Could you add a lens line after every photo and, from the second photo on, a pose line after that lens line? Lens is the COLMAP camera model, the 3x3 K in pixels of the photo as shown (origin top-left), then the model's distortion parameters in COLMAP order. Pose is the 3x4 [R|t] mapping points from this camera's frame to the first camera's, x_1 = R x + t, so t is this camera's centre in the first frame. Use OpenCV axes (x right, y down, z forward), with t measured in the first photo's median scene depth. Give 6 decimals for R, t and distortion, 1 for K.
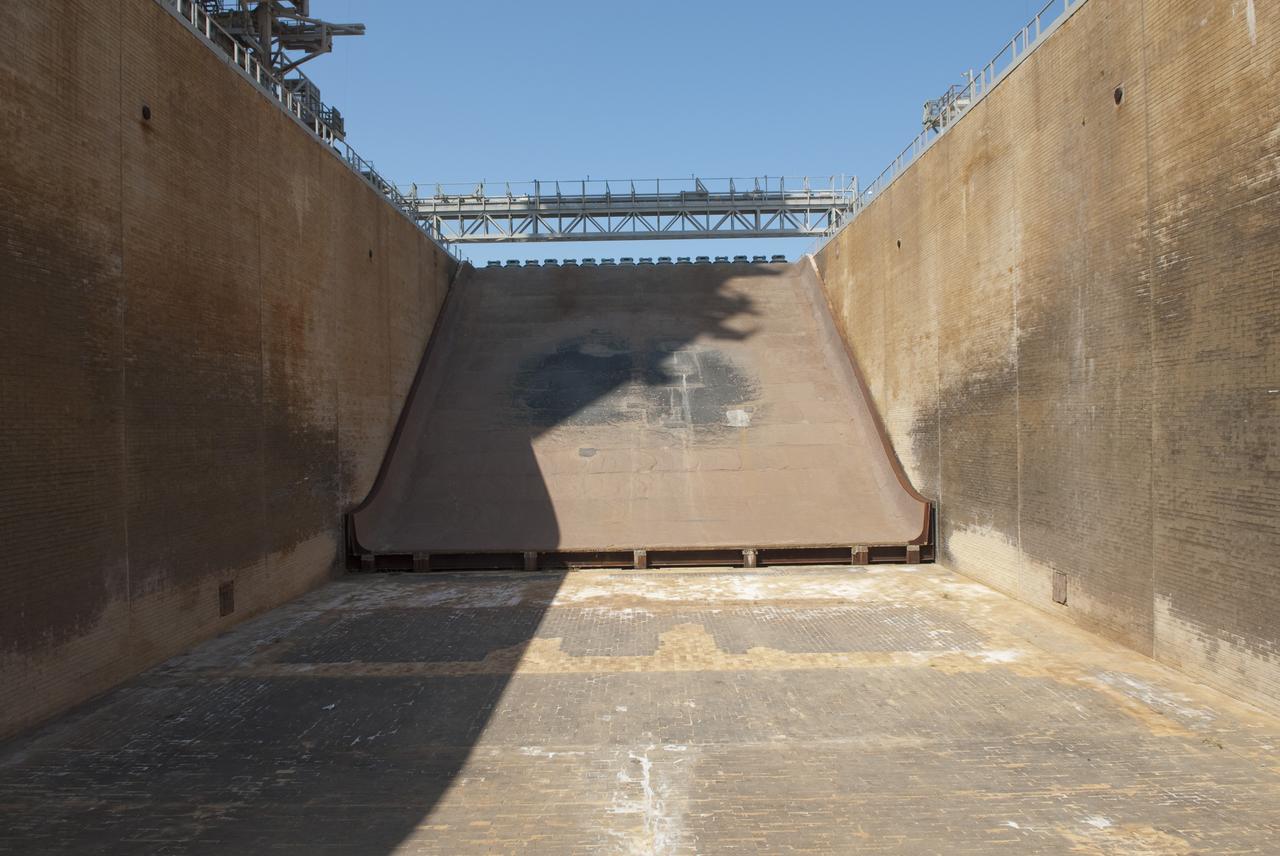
lens RADIAL K [[1052.5, 0, 640.0], [0, 1052.5, 428.0], [0, 0, 1]] dist [-0.100846, 0.007640]
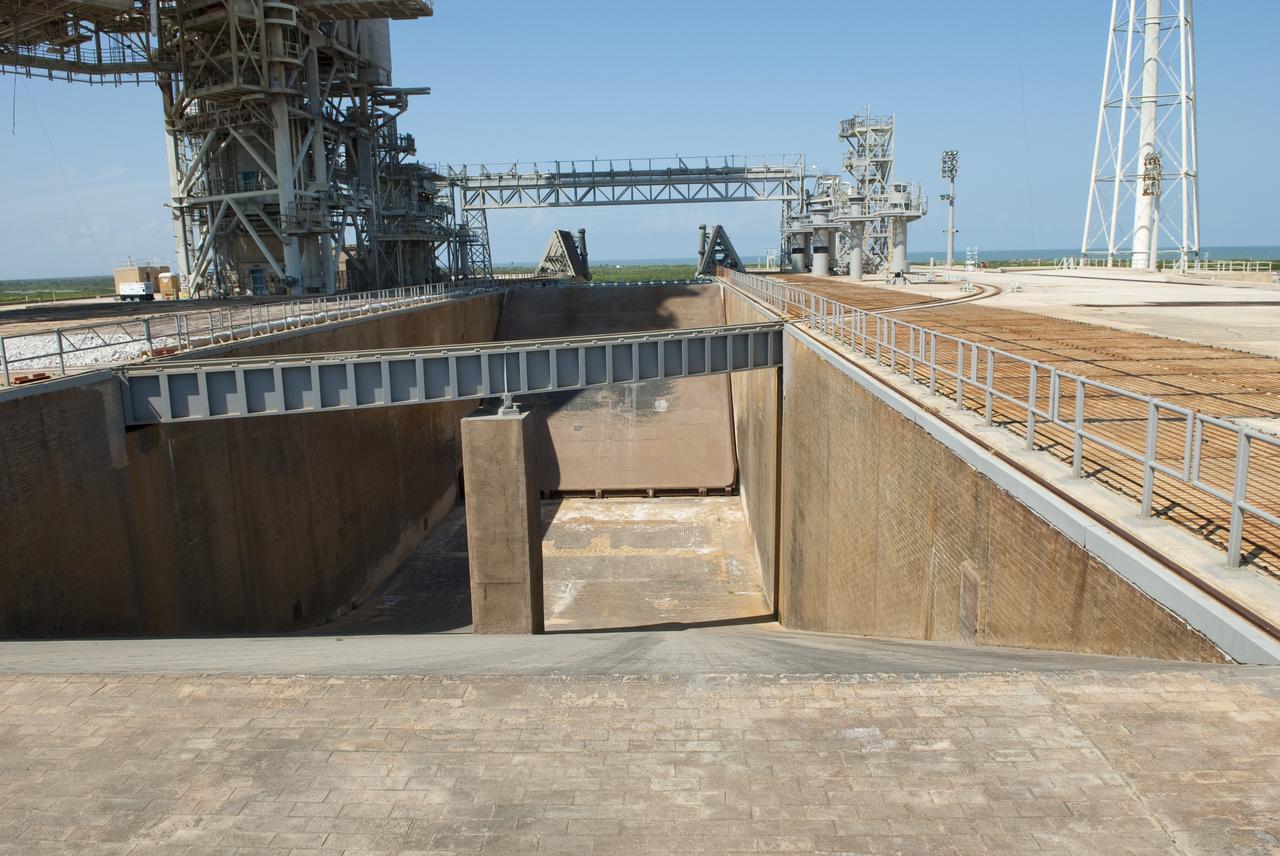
lens RADIAL K [[1052.5, 0, 640.0], [0, 1052.5, 428.0], [0, 0, 1]] dist [-0.100846, 0.007640]
pose [[0.999250, -0.006640, -0.038149, 0.133537], [0.012334, 0.988454, 0.151019, -0.262826], [0.036706, -0.151376, 0.987794, -0.862071]]
